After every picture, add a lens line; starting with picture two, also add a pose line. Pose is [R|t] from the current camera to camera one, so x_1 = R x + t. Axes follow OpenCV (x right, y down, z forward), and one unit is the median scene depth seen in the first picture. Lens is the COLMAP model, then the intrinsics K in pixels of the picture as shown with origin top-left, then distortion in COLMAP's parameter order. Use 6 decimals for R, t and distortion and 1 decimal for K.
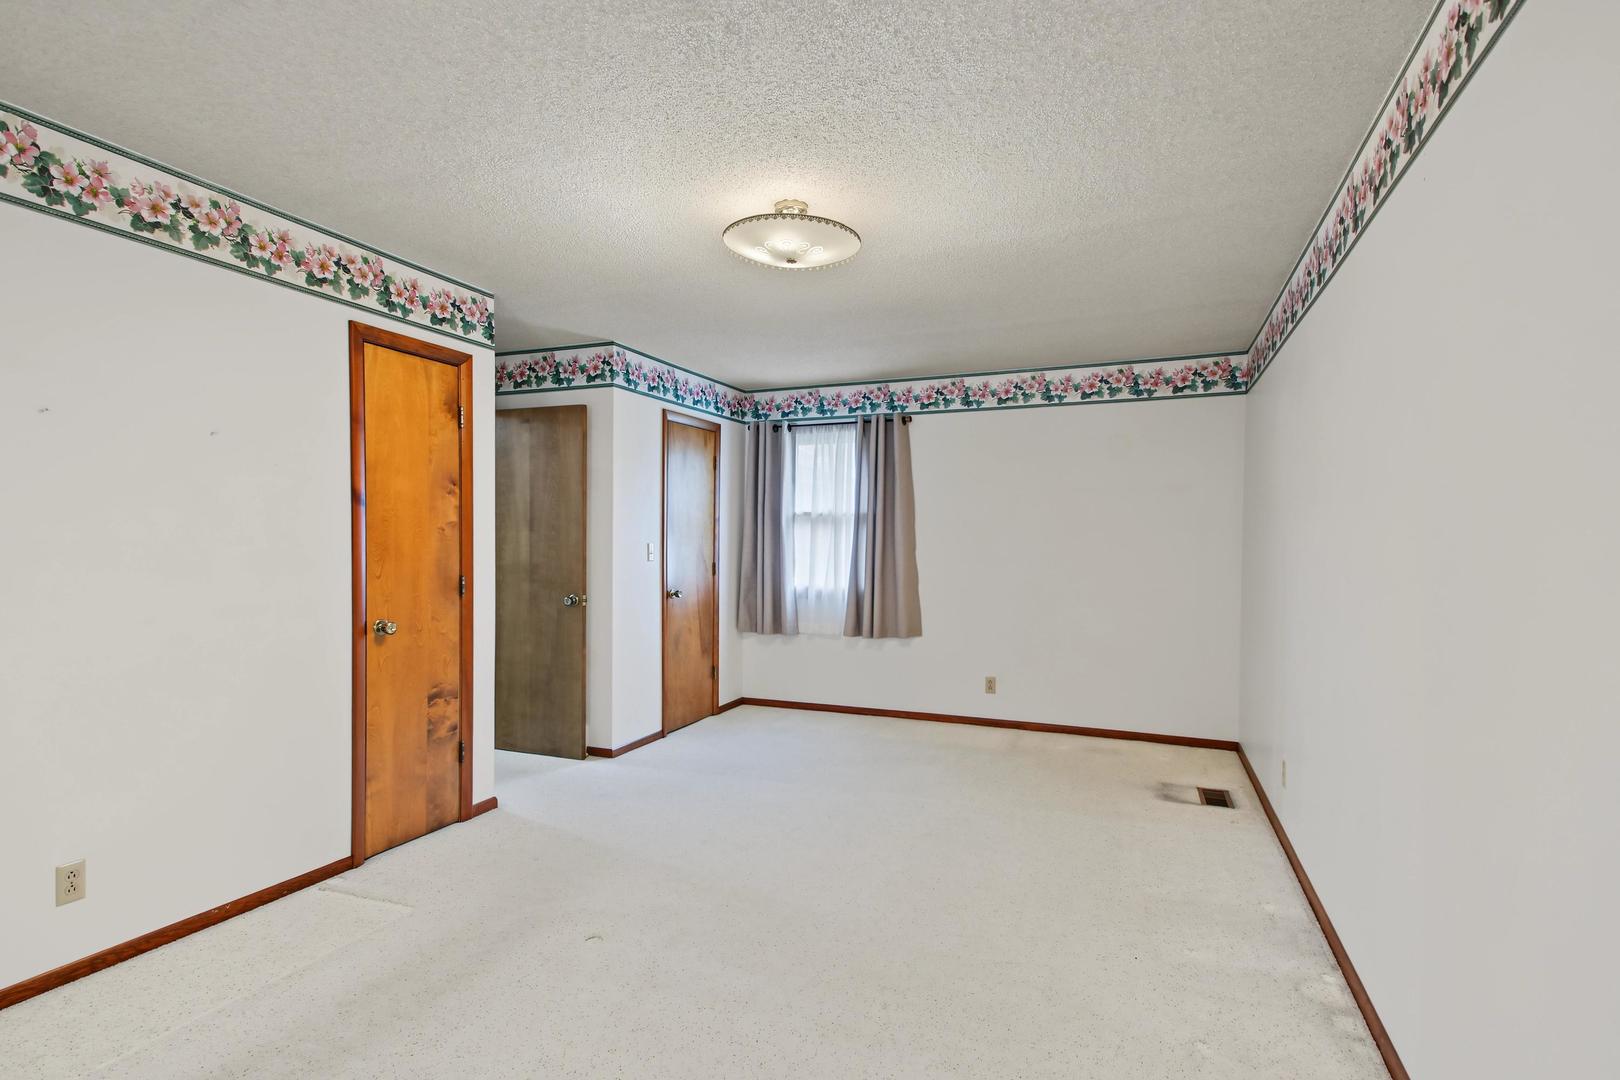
lens RADIAL K [[773.2, 0, 808.8], [0, 773.2, 550.8], [0, 0, 1]] dist [-0.001712, -0.000038]
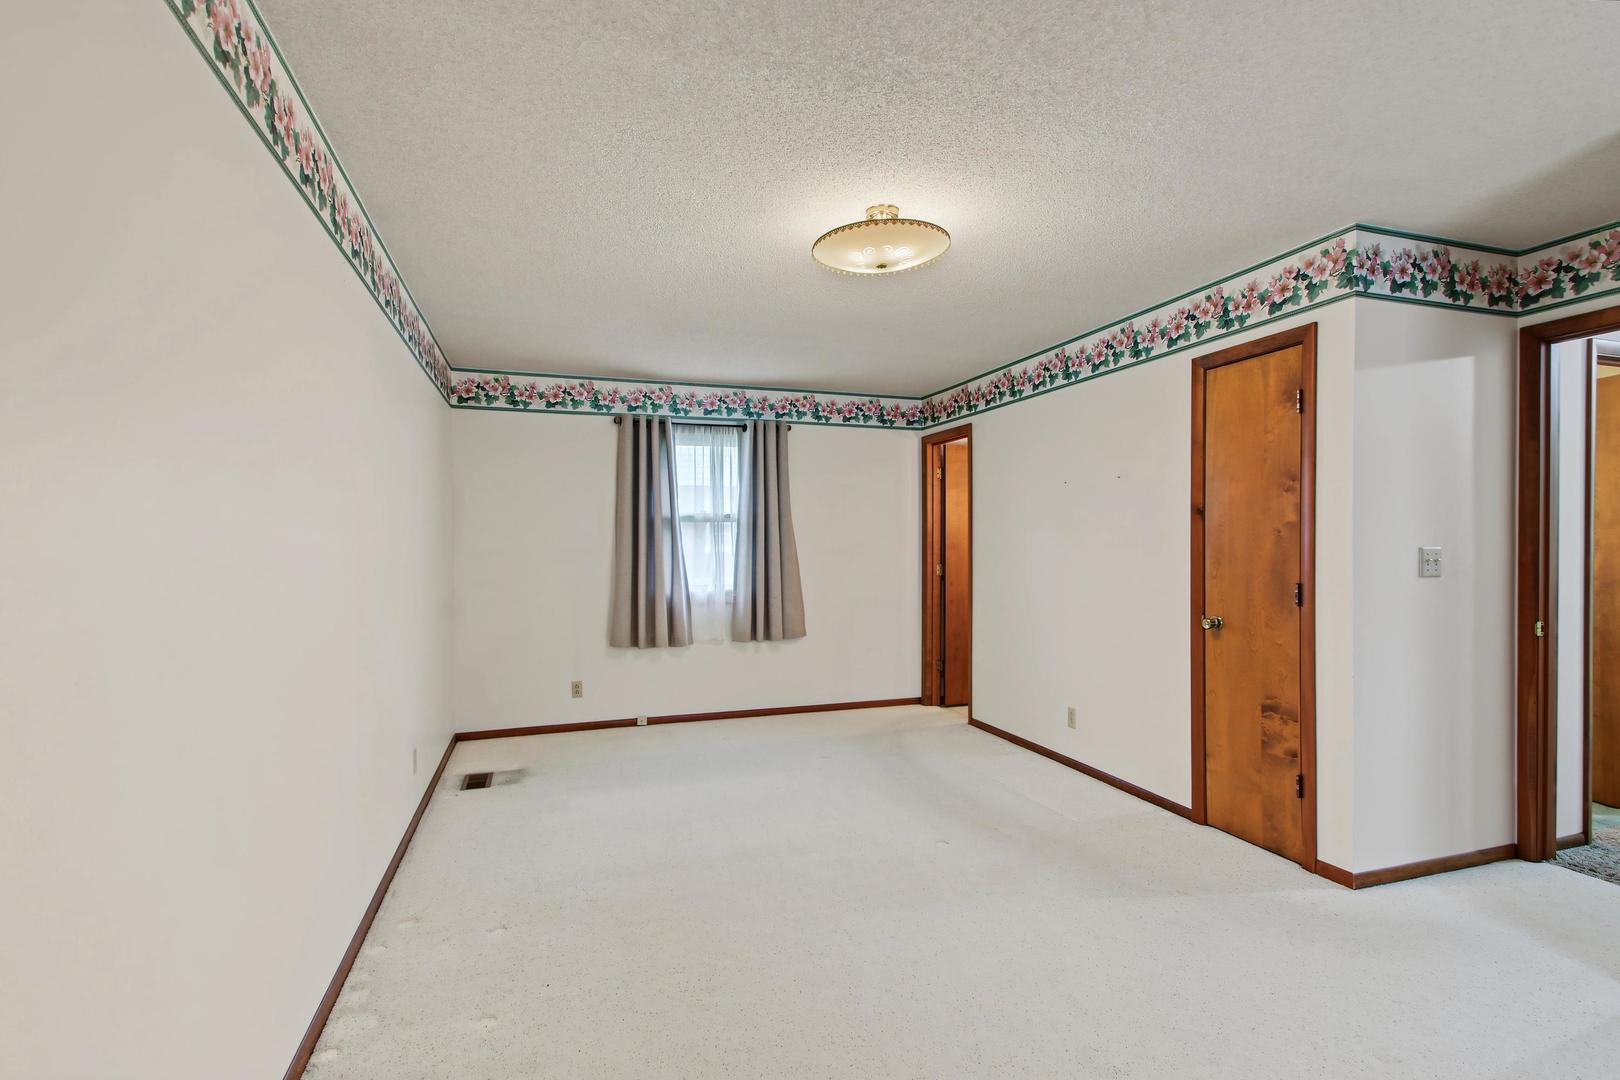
lens RADIAL K [[767.7, 0, 808.6], [0, 767.7, 542.1], [0, 0, 1]] dist [0.000582, 0.000011]
pose [[-0.757074, -0.003811, -0.653318, 0.562681], [-0.002562, 0.999993, -0.002864, -0.010707], [0.653324, -0.000495, -0.757079, 1.360079]]
